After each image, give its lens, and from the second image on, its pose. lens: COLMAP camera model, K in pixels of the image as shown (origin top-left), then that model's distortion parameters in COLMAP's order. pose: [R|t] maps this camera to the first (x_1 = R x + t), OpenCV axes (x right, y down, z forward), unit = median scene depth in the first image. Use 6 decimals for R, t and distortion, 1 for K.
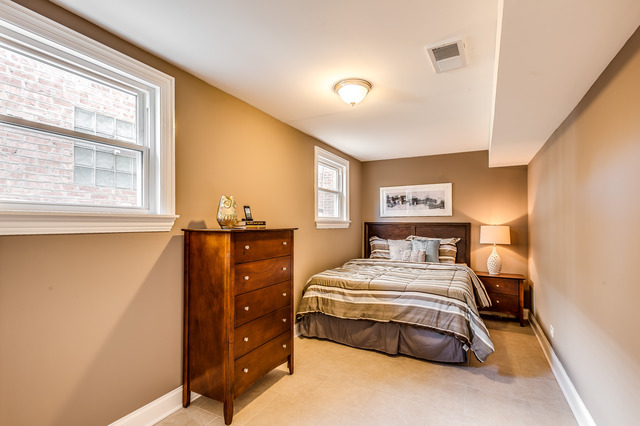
lens RADIAL K [[298.3, 0, 319.6], [0, 298.3, 223.6], [0, 0, 1]] dist [0.001129, 0.000091]
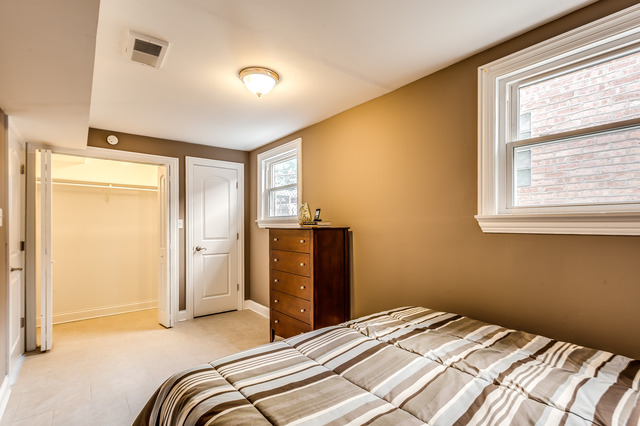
lens RADIAL K [[298.3, 0, 319.6], [0, 298.3, 223.6], [0, 0, 1]] dist [0.001129, 0.000091]
pose [[-0.393424, -0.002610, -0.919353, 0.851424], [-0.002032, 0.999996, -0.001969, 0.003599], [0.919355, 0.001093, -0.393428, 1.472254]]
